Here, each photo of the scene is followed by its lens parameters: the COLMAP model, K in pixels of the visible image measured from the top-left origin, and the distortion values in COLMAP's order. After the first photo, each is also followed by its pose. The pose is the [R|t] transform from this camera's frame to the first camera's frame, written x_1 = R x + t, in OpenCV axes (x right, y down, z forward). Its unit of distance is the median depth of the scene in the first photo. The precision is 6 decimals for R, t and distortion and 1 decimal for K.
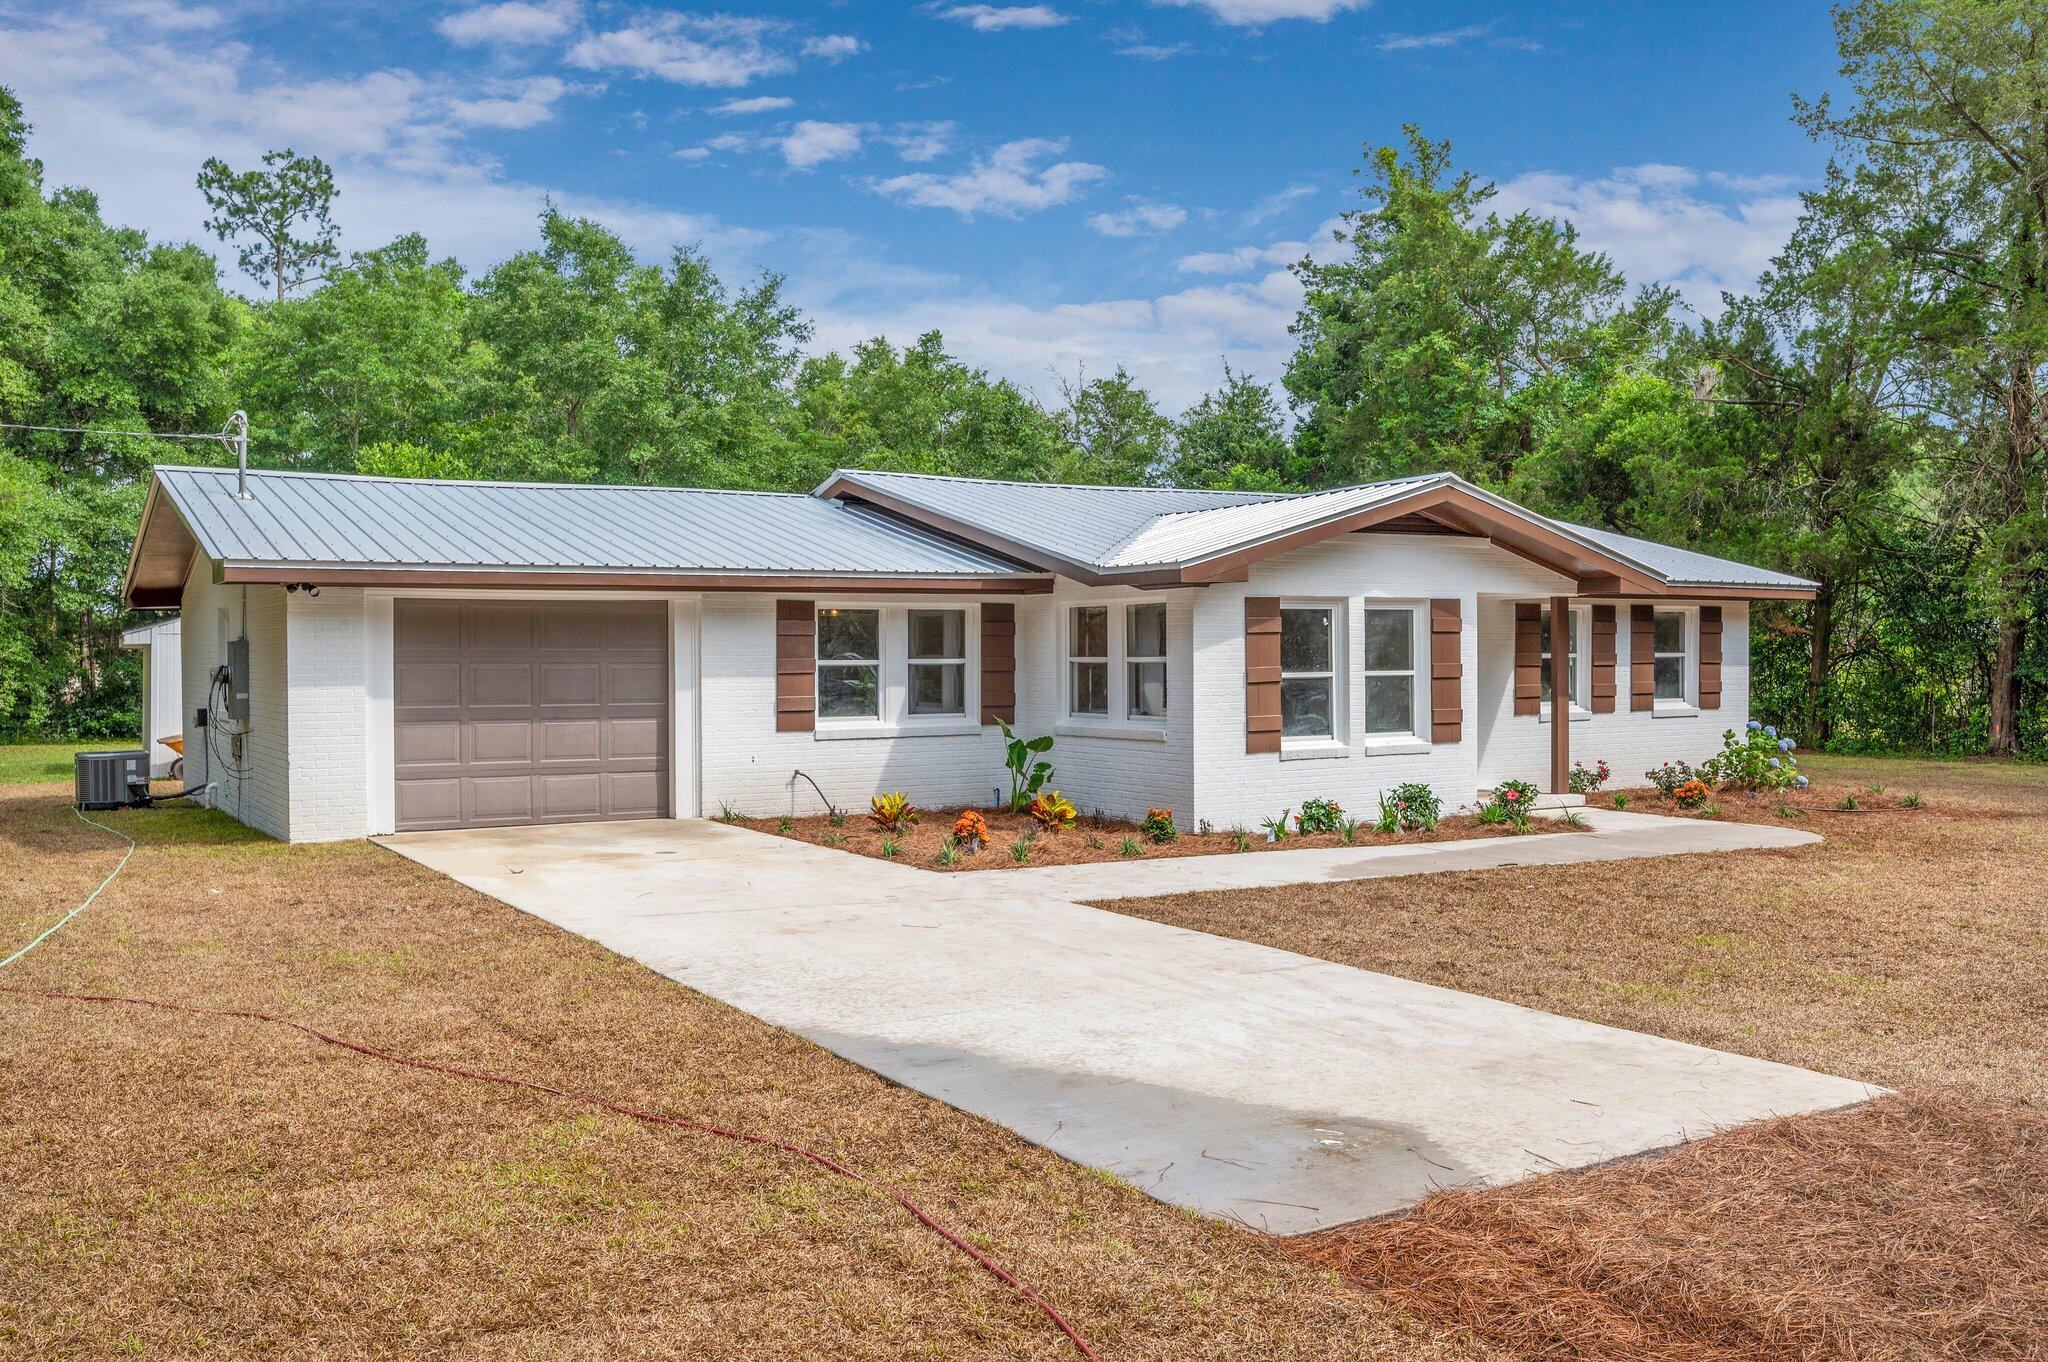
lens RADIAL K [[1831.5, 0, 1024.0], [0, 1831.5, 681.0], [0, 0, 1]] dist [0.001244, -0.012015]
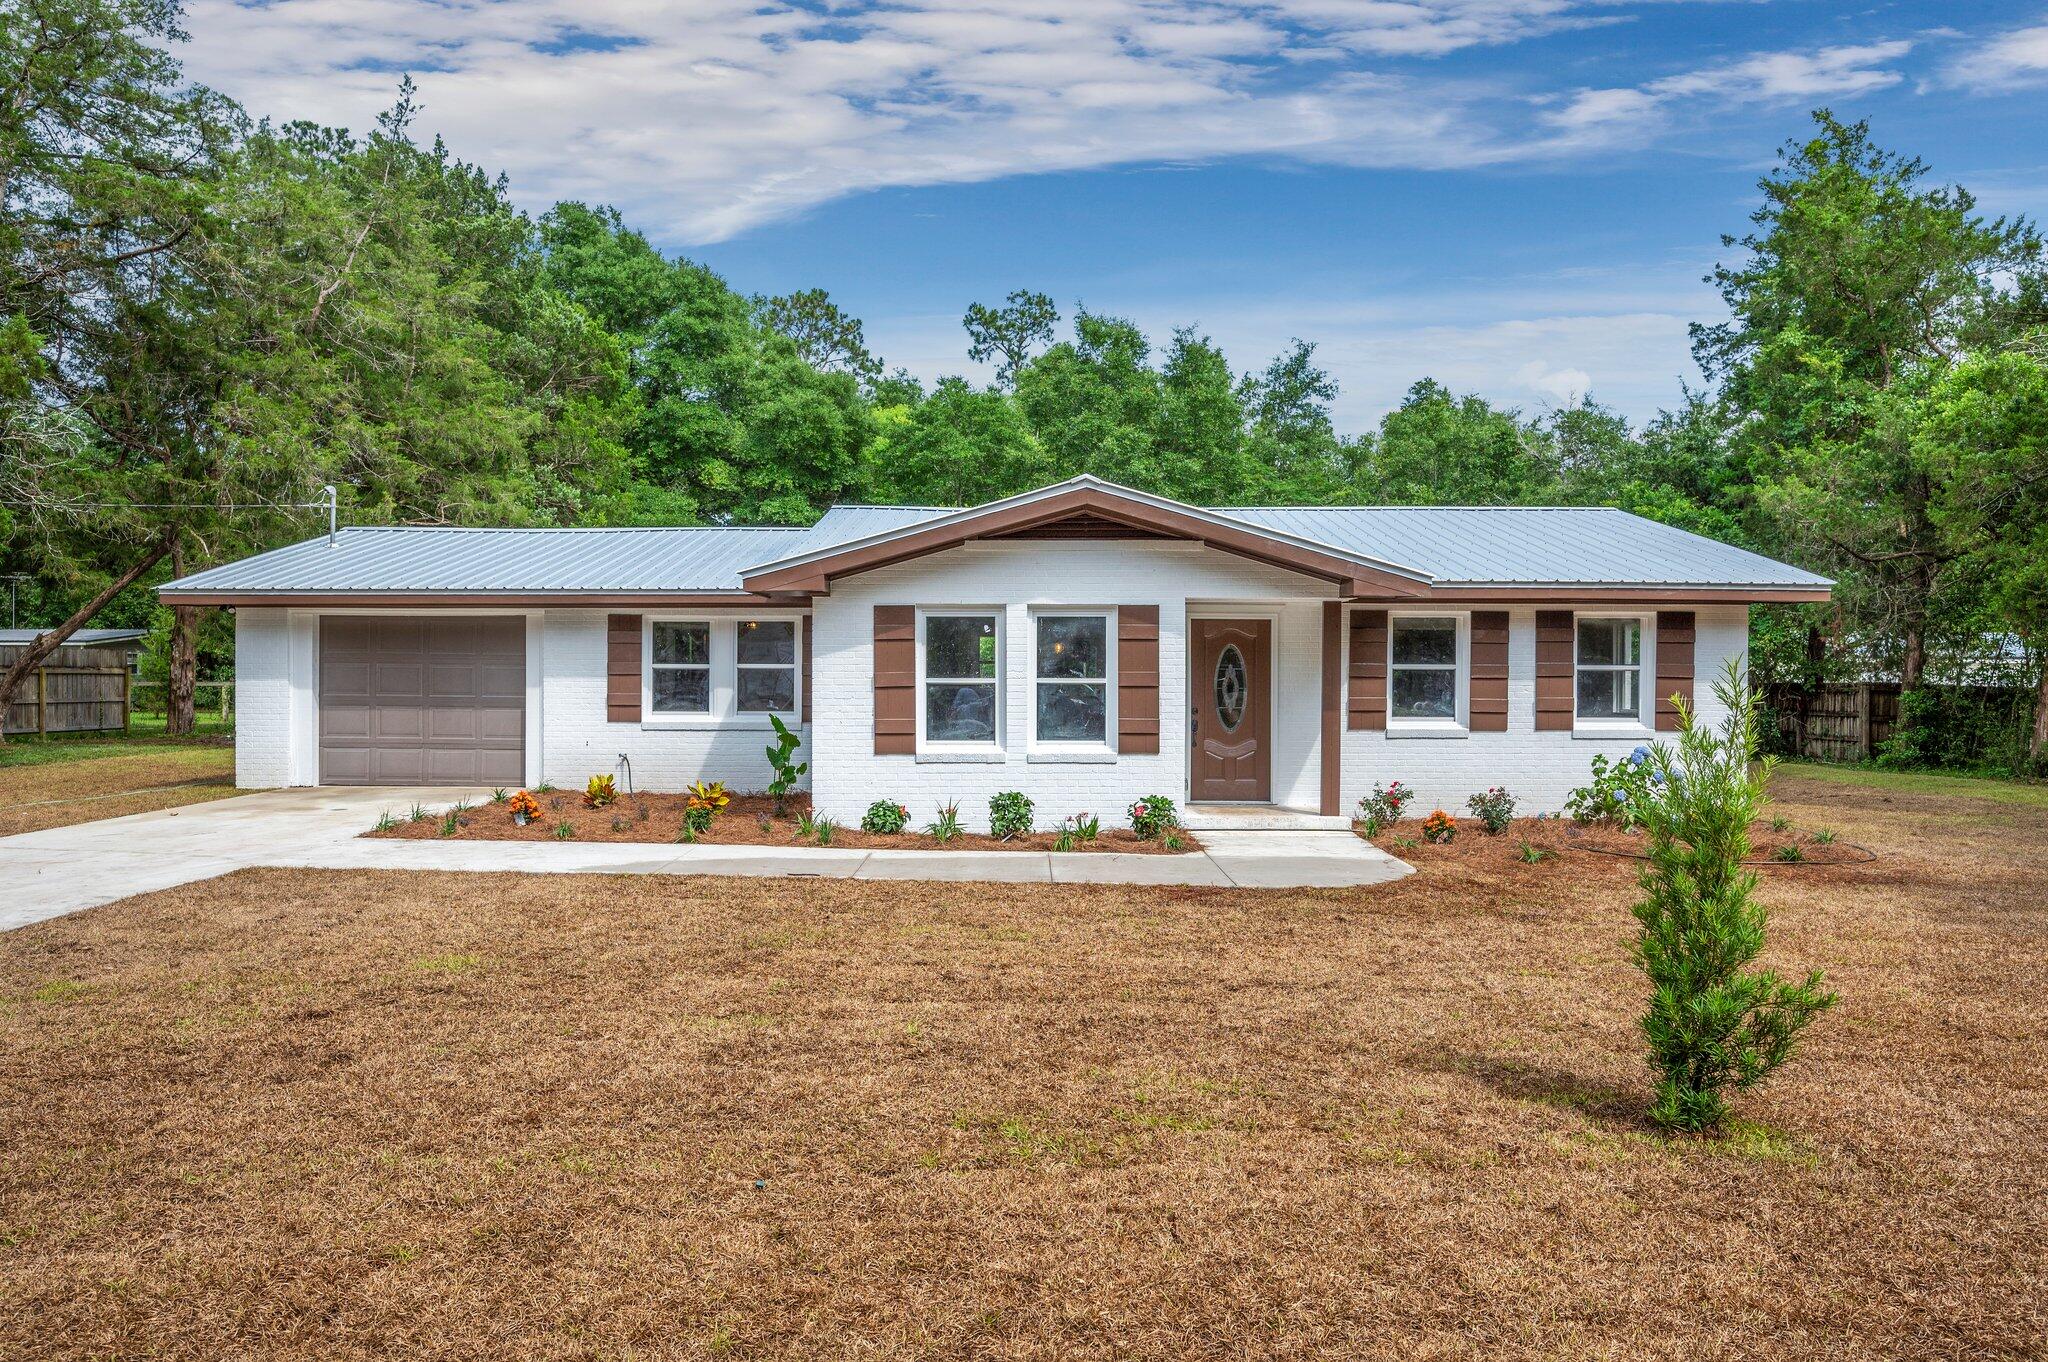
lens RADIAL K [[1435.3, 0, 1022.7], [0, 1435.3, 736.0], [0, 0, 1]] dist [-0.000715, 0.000457]
pose [[0.849900, 0.032692, -0.525929, 0.595650], [-0.014917, 0.999166, 0.038003, -0.003455], [0.526733, -0.024454, 0.849679, 0.321536]]
